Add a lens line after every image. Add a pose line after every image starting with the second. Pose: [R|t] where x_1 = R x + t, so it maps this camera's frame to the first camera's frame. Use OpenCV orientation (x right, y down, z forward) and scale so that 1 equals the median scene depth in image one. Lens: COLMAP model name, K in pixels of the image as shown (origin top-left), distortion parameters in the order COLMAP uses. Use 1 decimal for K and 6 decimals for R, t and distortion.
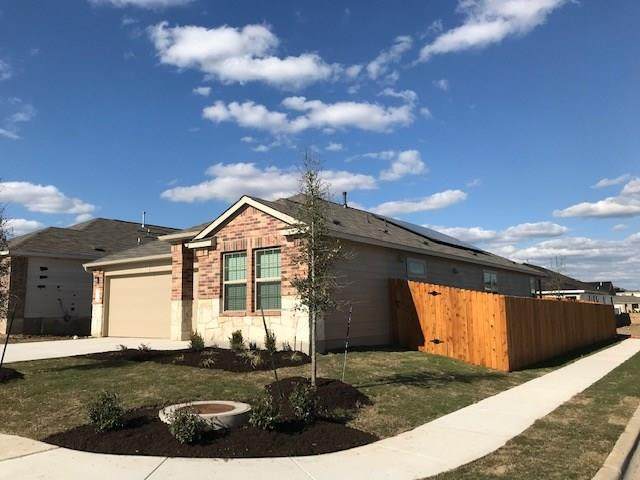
lens RADIAL K [[515.5, 0, 322.1], [0, 515.5, 239.2], [0, 0, 1]] dist [0.068747, -0.076332]
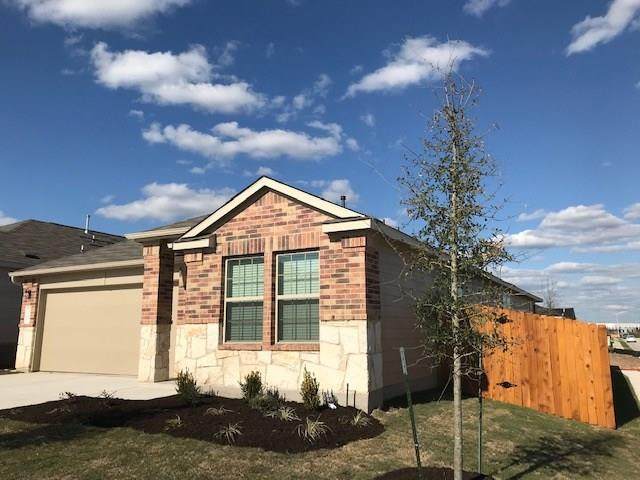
lens RADIAL K [[515.5, 0, 324.0], [0, 515.5, 237.6], [0, 0, 1]] dist [0.068747, -0.076332]
pose [[0.992828, 0.033523, 0.114756, -0.135450], [-0.028208, 0.998467, -0.047629, 0.028041], [-0.116177, 0.044050, 0.992251, 0.276196]]
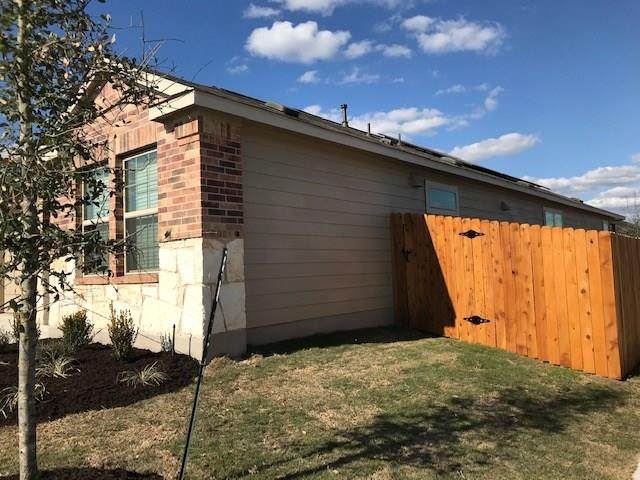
lens RADIAL K [[515.5, 0, 323.5], [0, 515.5, 235.2], [0, 0, 1]] dist [0.068747, -0.076332]
pose [[0.996936, -0.027004, -0.073419, 0.102108], [0.031988, 0.997201, 0.067585, 0.064148], [0.071388, -0.069727, 0.995008, 0.443751]]
